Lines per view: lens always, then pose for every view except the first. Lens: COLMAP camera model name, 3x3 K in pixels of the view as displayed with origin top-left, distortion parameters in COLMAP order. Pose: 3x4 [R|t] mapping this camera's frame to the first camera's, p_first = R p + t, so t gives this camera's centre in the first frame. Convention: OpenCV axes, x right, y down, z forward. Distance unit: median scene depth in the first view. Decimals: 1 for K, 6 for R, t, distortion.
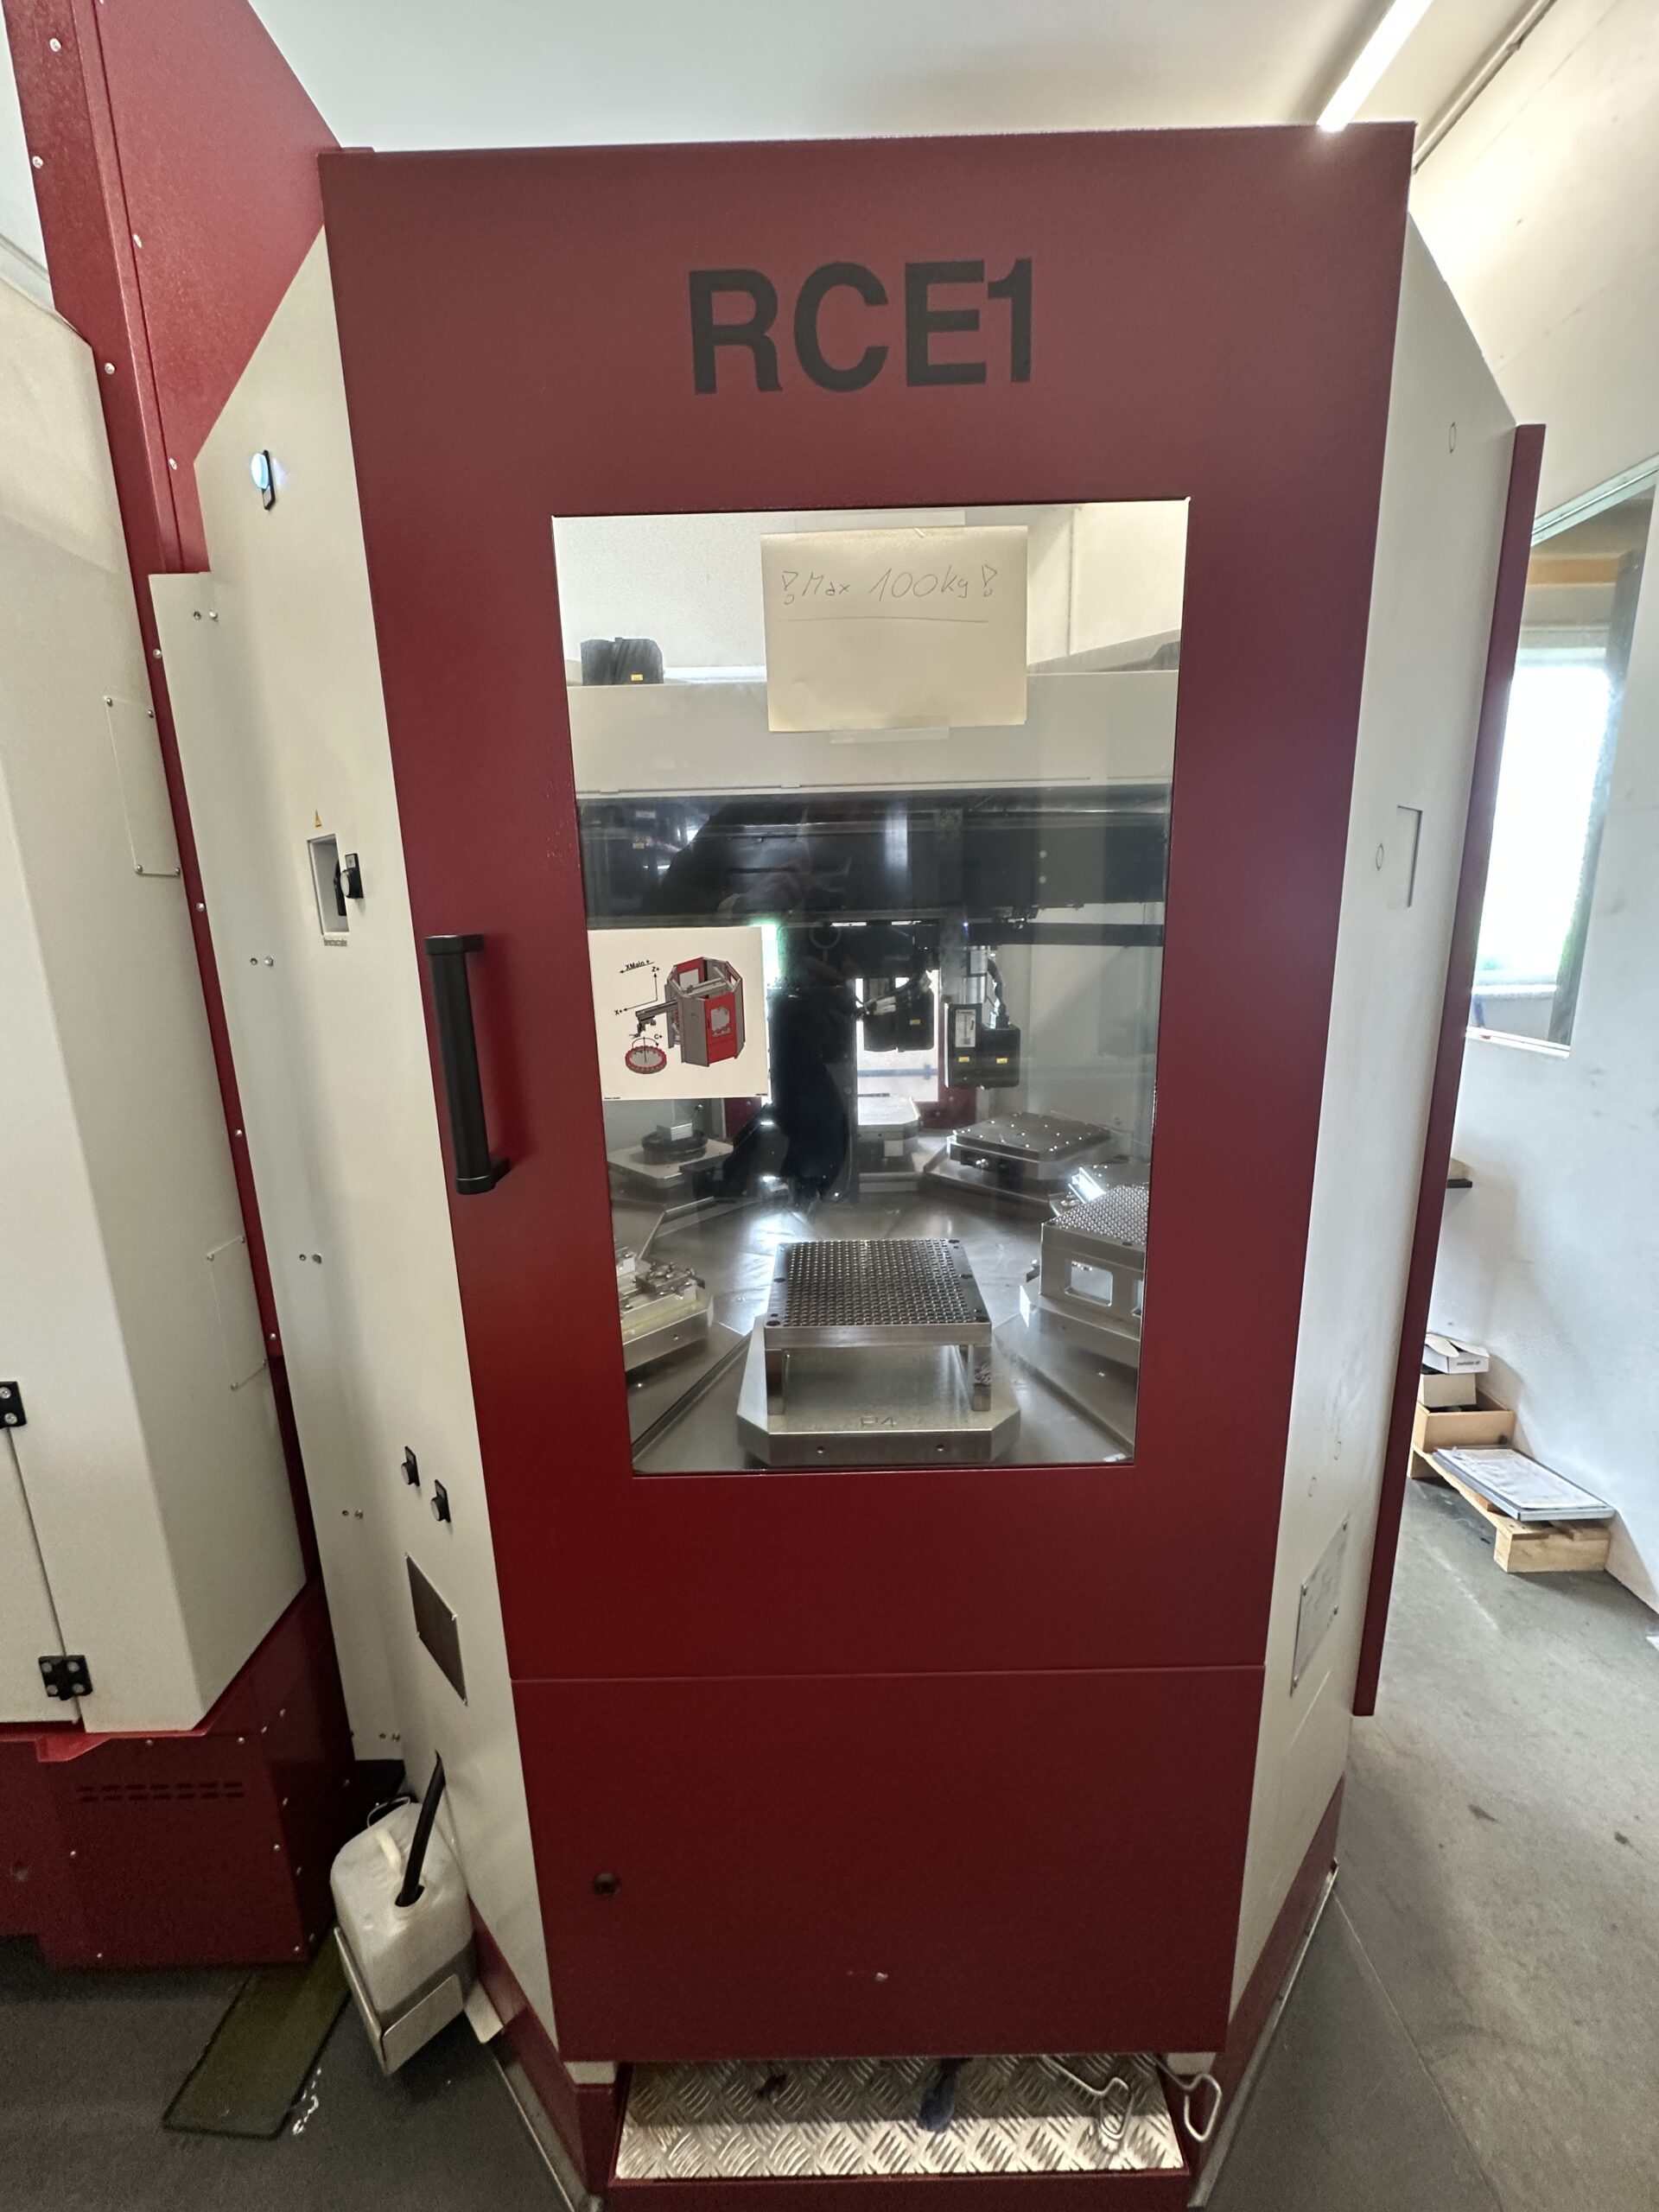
lens RADIAL K [[883.4, 0, 829.5], [0, 883.4, 1106.0], [0, 0, 1]] dist [-0.000619, 0.000012]
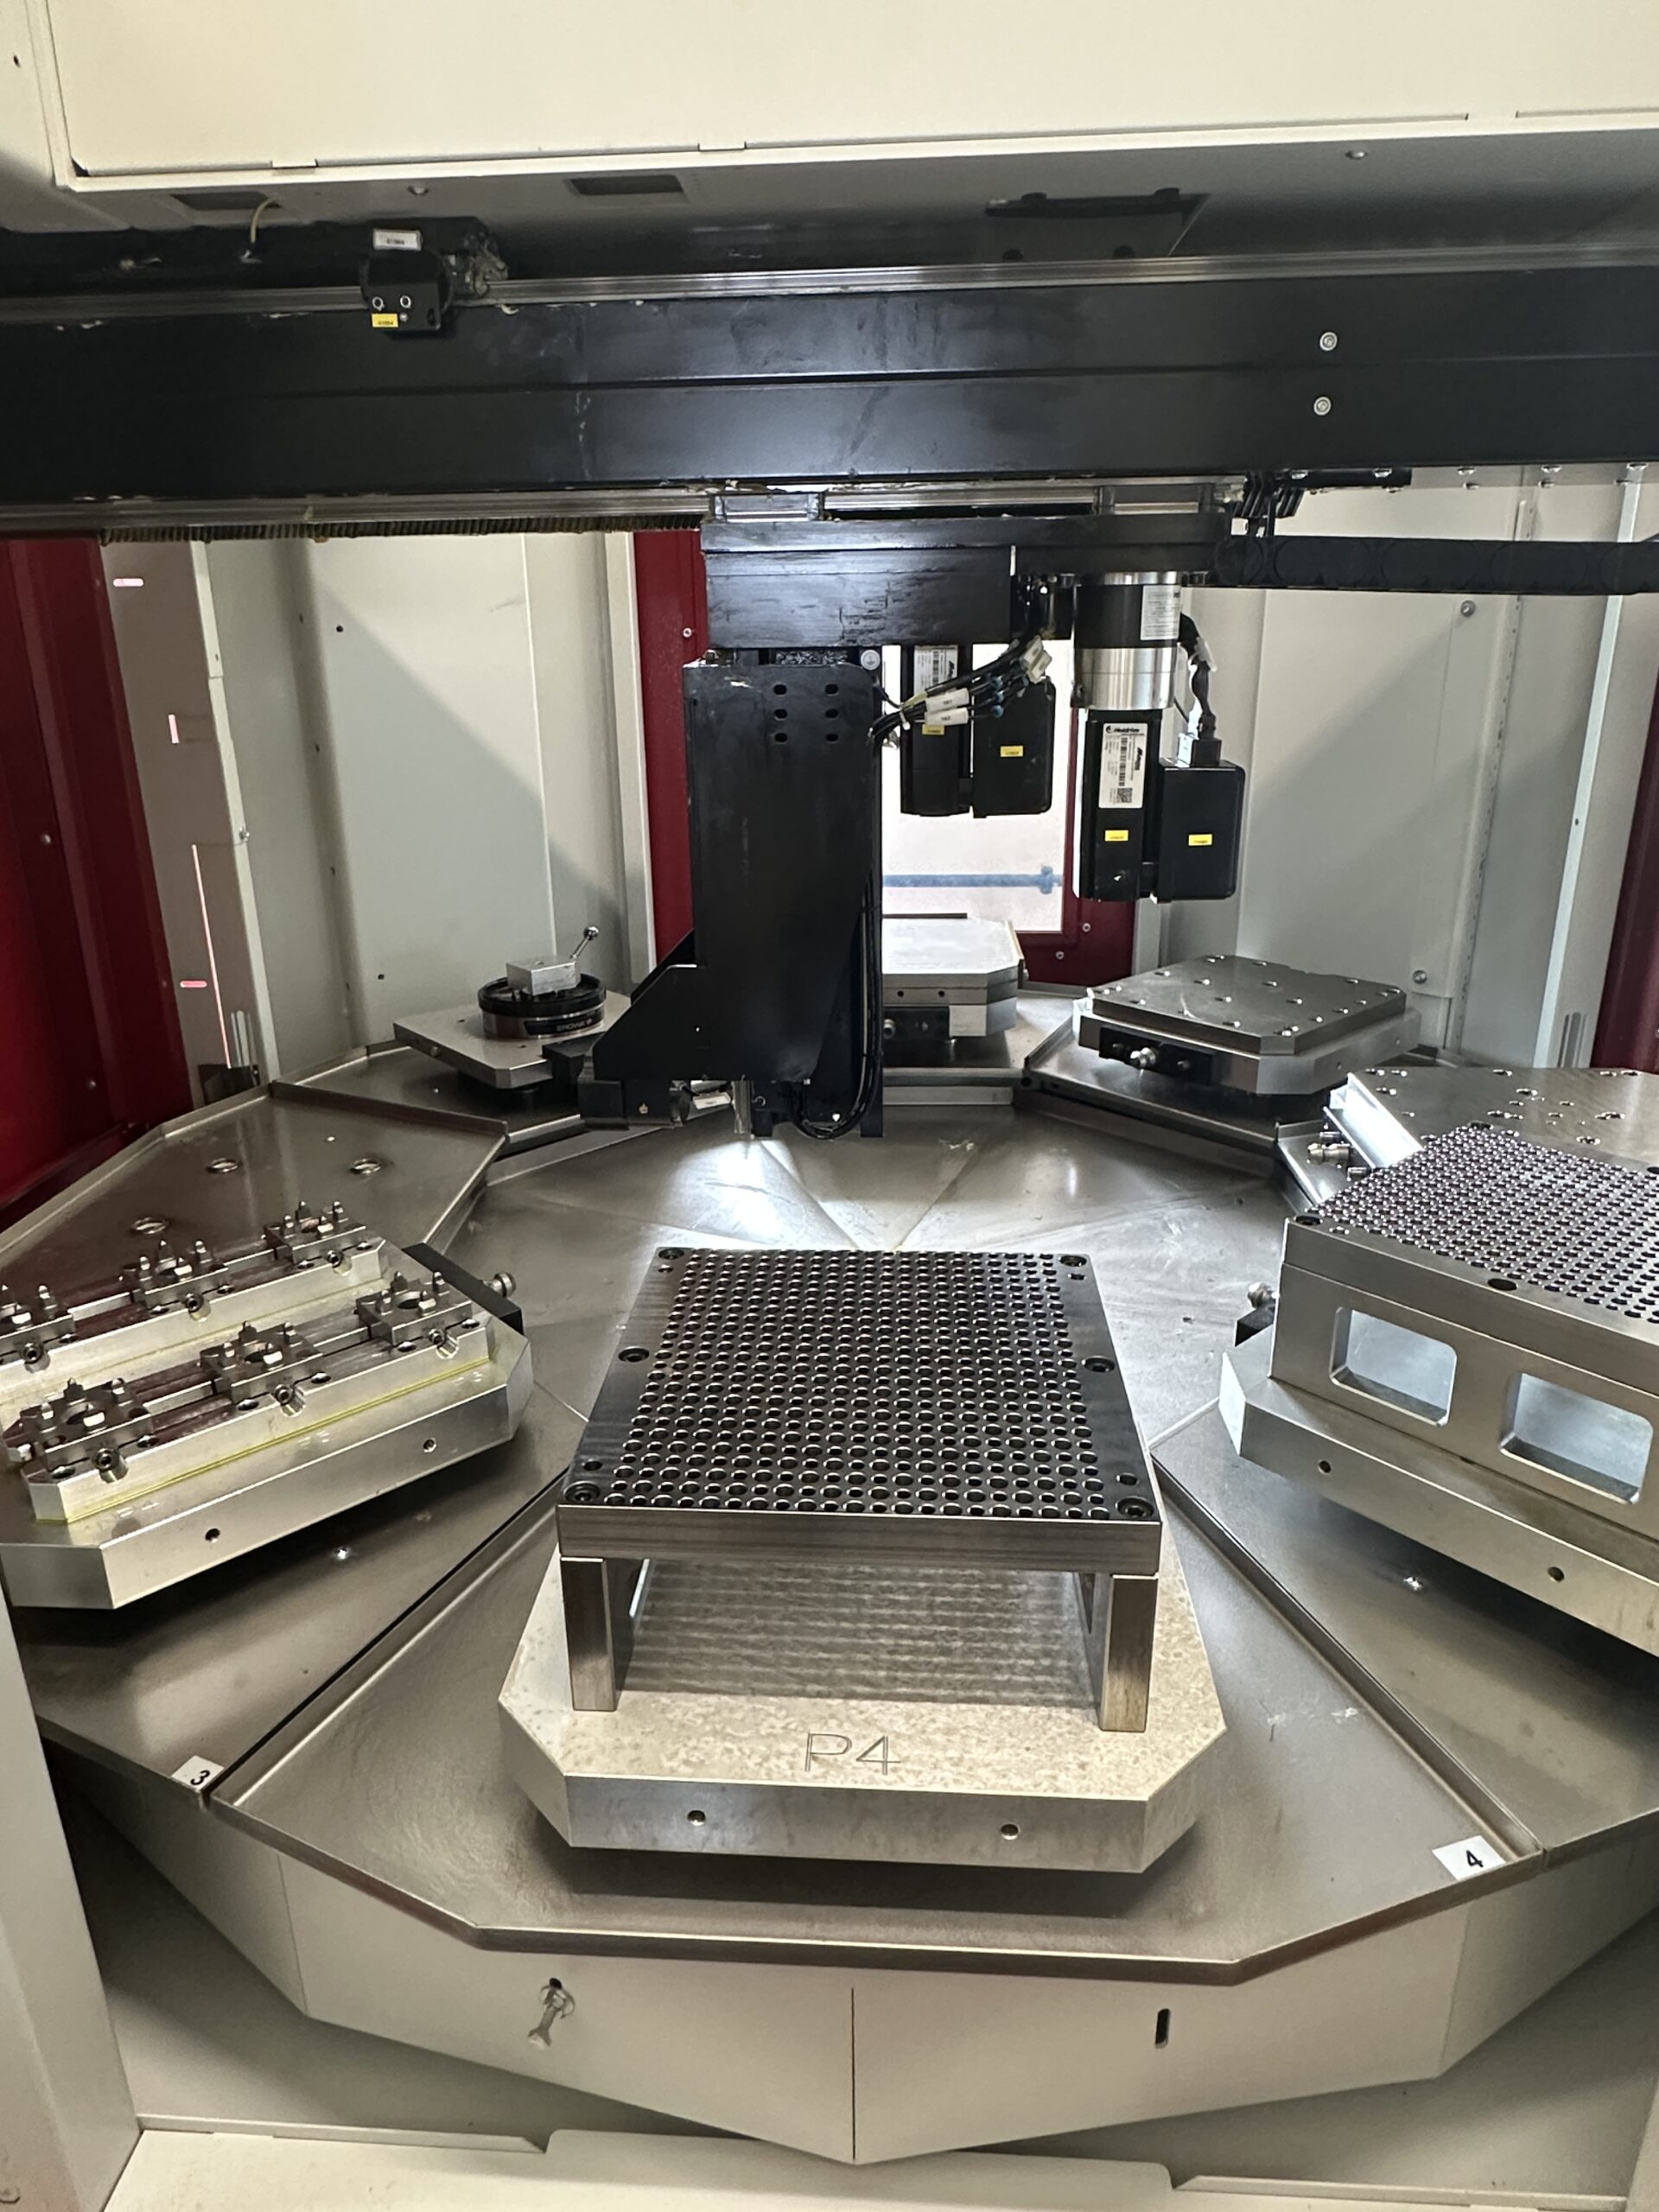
lens RADIAL K [[1394.2, 0, 829.5], [0, 1394.2, 1106.0], [0, 0, 1]] dist [-0.002551, -0.001592]
pose [[0.998728, 0.026922, -0.042645, 0.036220], [-0.021685, 0.992678, 0.118827, 0.003893], [0.045531, -0.117751, 0.991999, 0.244509]]
